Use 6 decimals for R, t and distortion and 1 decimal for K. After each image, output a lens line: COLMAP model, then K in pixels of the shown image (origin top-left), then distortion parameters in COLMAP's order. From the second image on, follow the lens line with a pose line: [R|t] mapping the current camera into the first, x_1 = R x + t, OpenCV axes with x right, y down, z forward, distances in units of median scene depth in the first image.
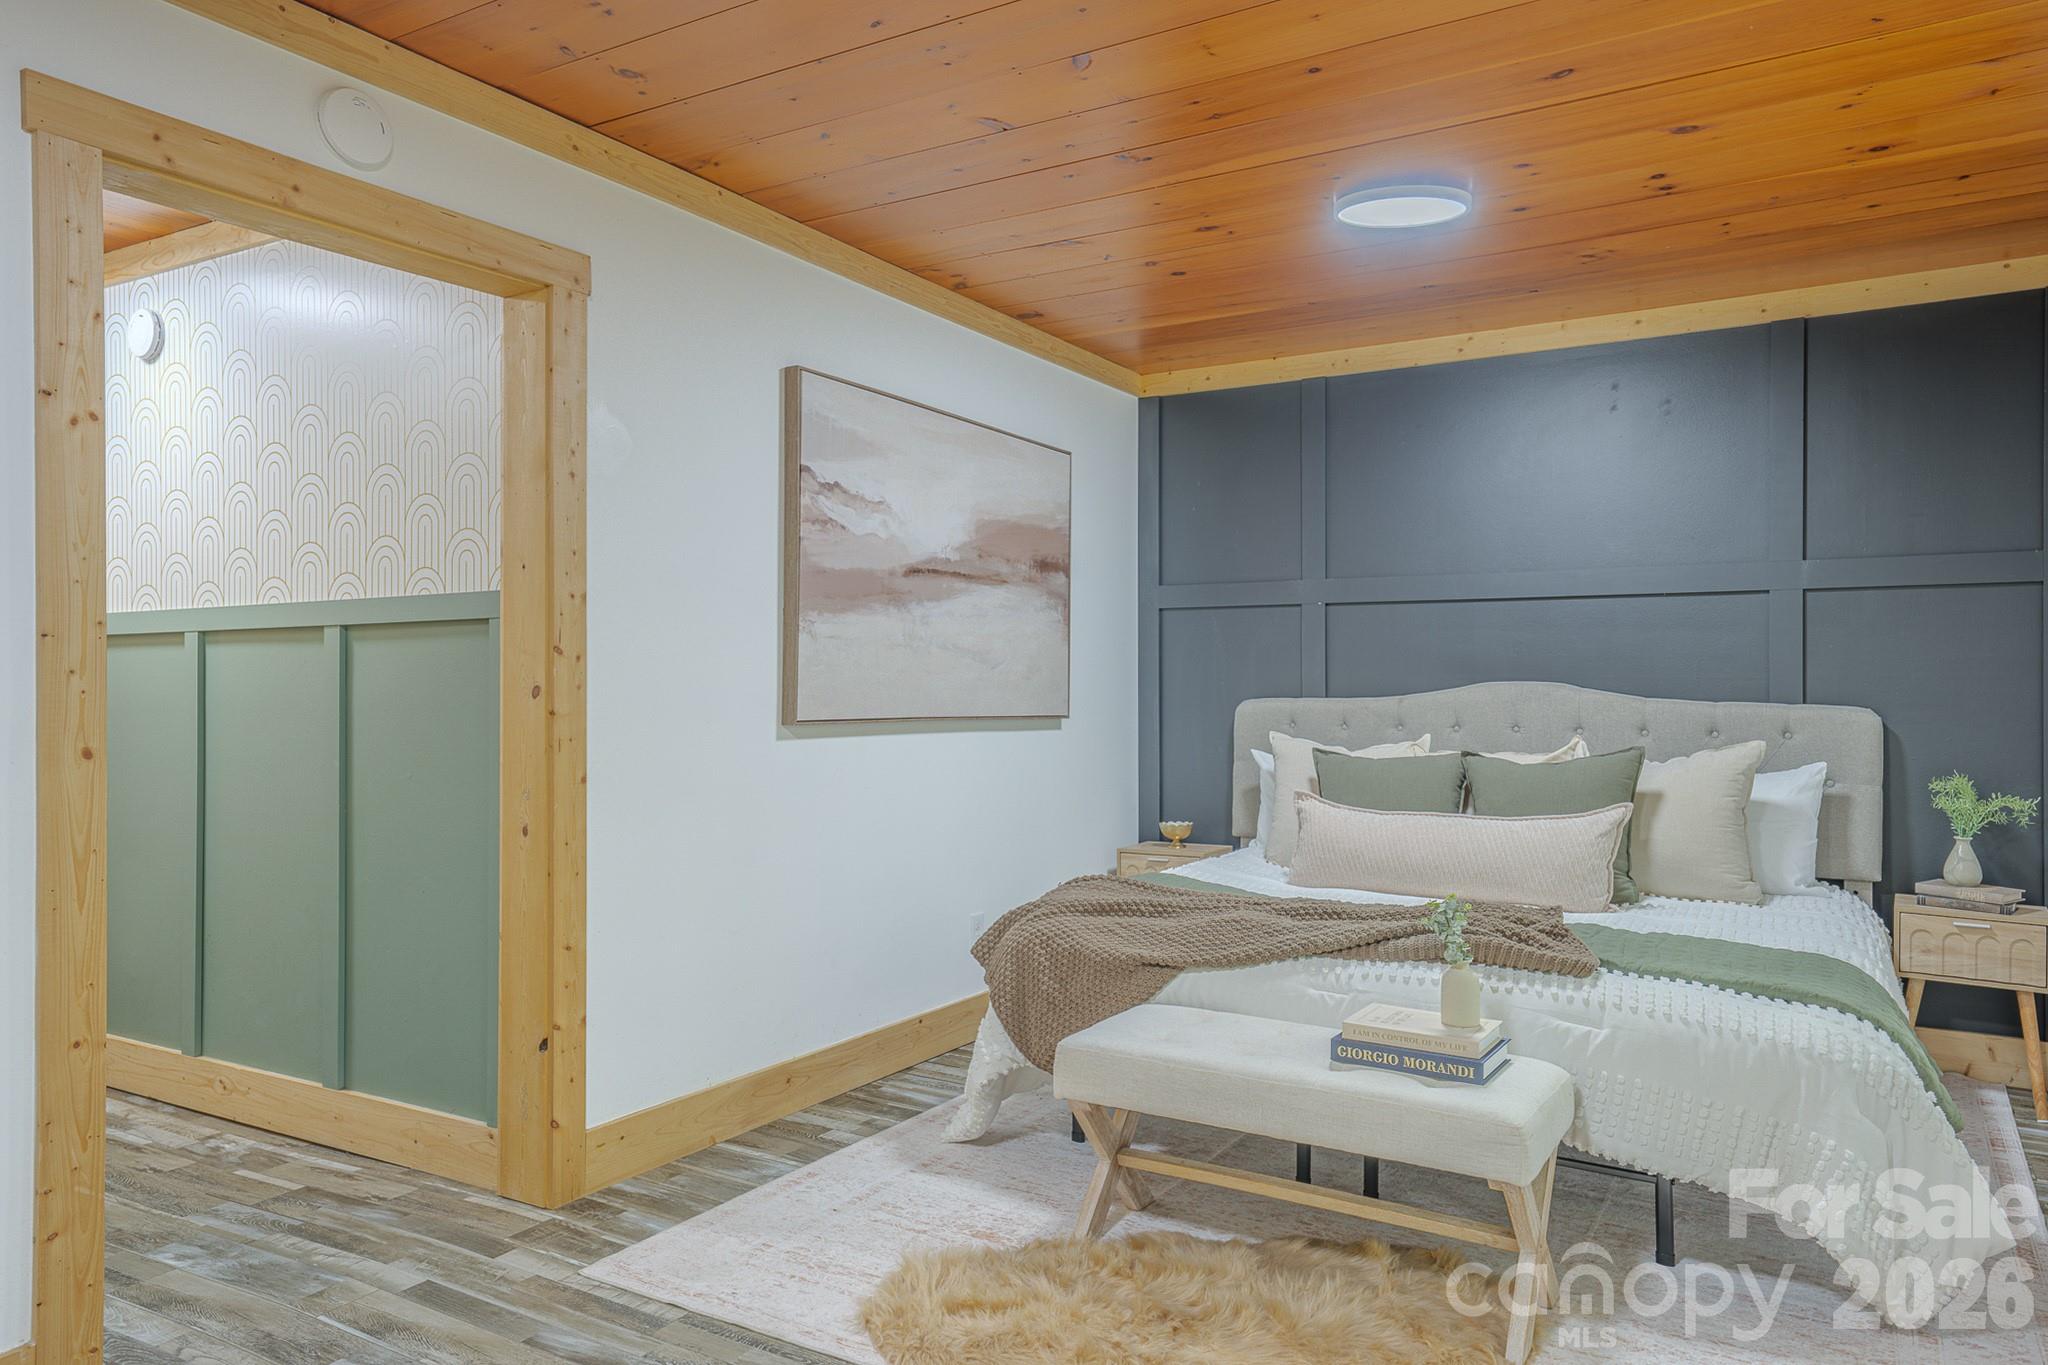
lens RADIAL K [[1349.1, 0, 1020.3], [0, 1349.1, 683.1], [0, 0, 1]] dist [0.022241, -0.002106]
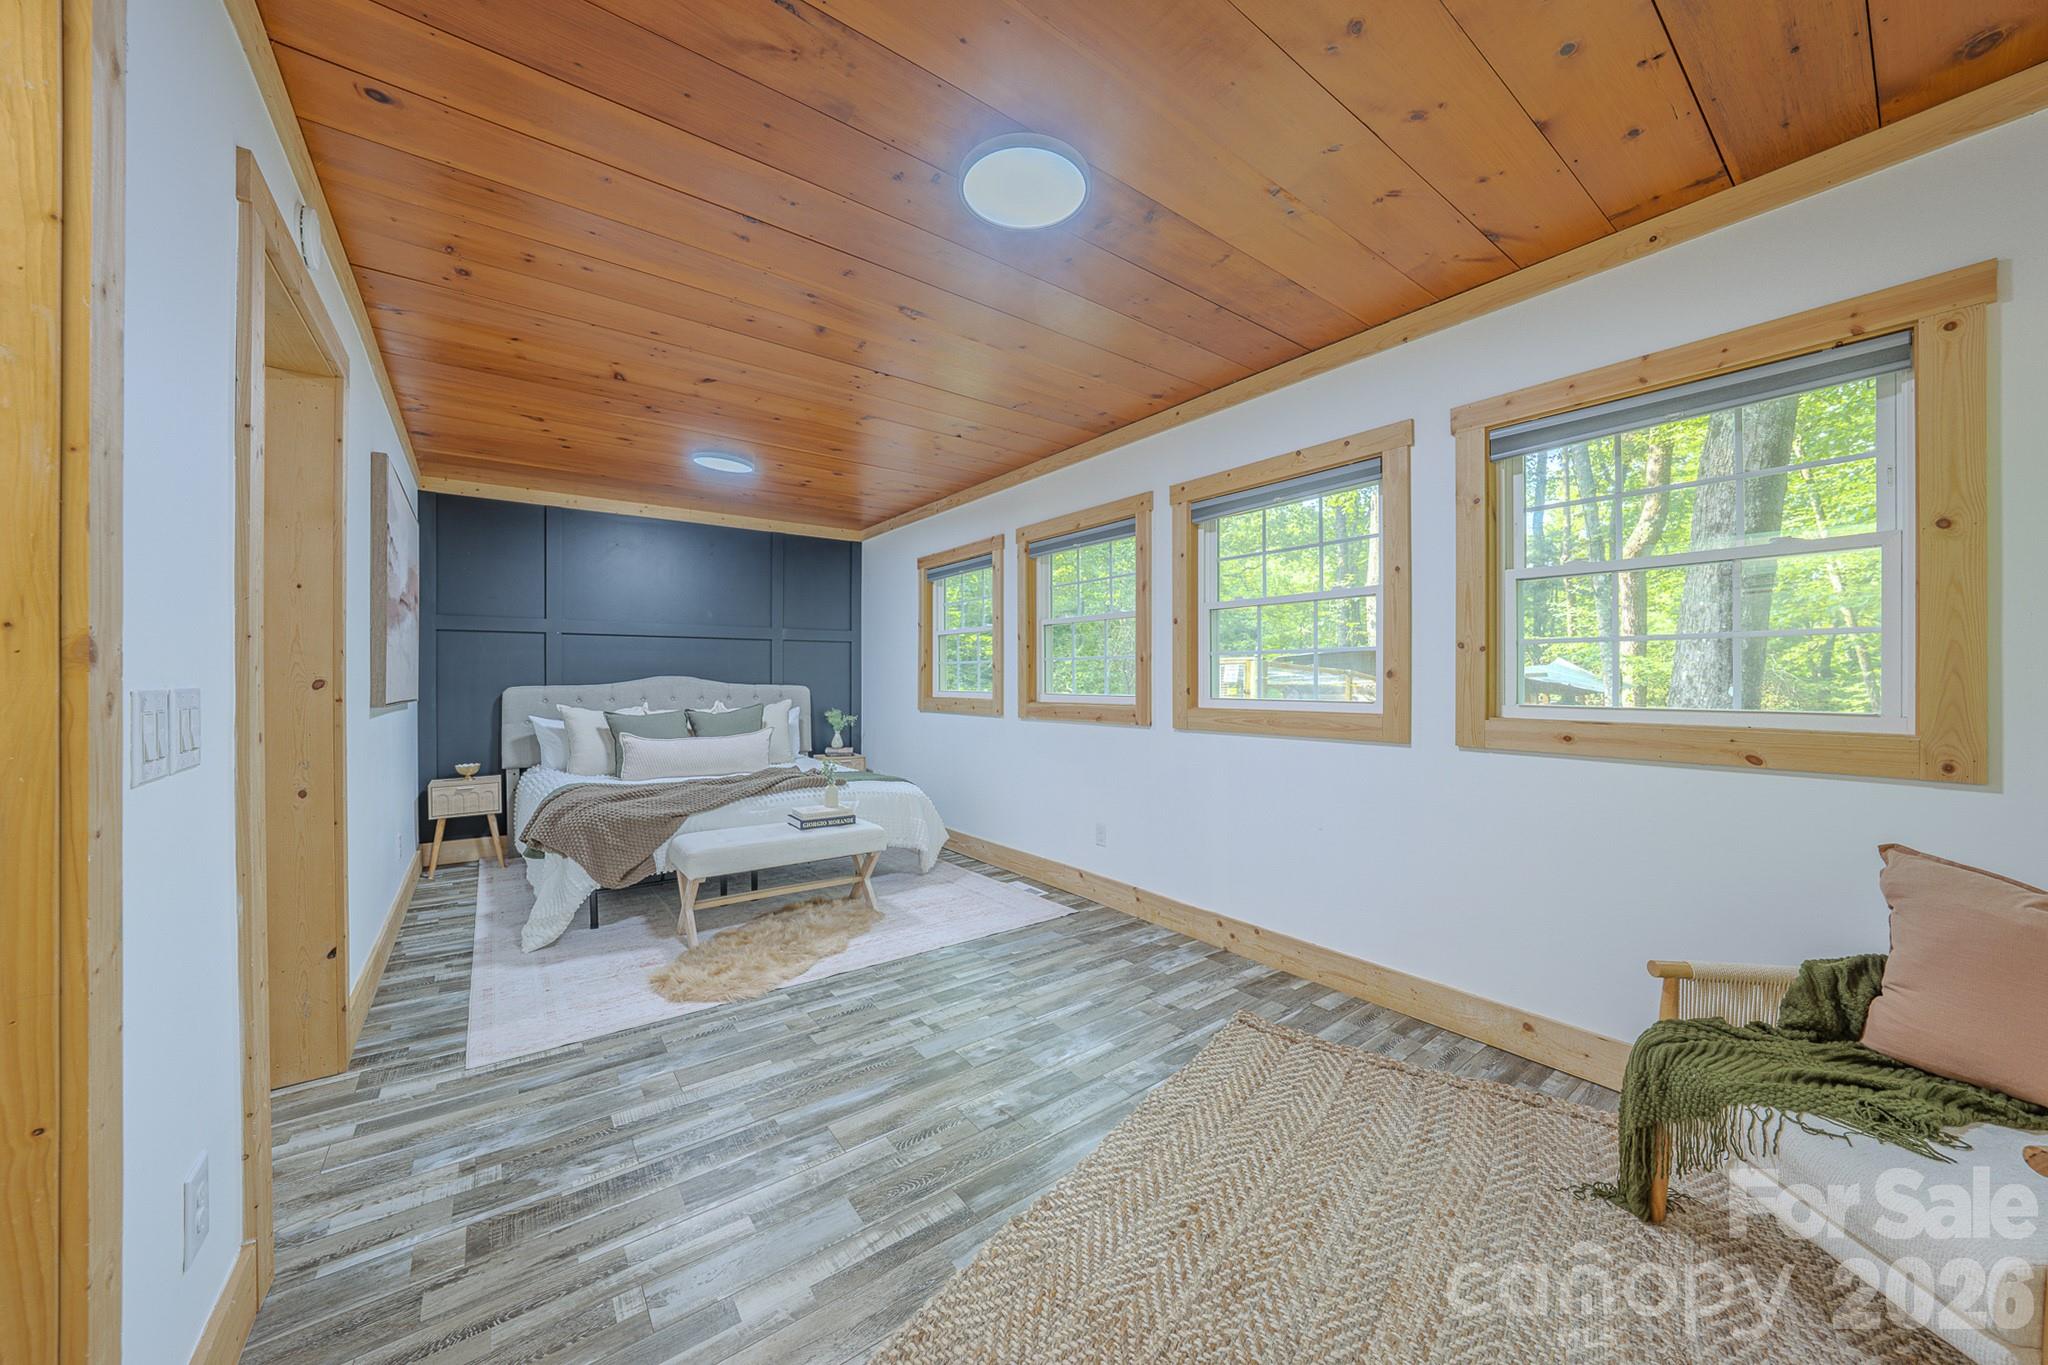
lens RADIAL K [[724.2, 0, 1040.6], [0, 724.2, 673.1], [0, 0, 1]] dist [-0.017453, 0.000361]
pose [[0.355574, 0.002514, 0.934645, -0.613883], [0.001898, 0.999992, -0.003412, -0.000750], [-0.934646, 0.002987, 0.355567, 0.089824]]
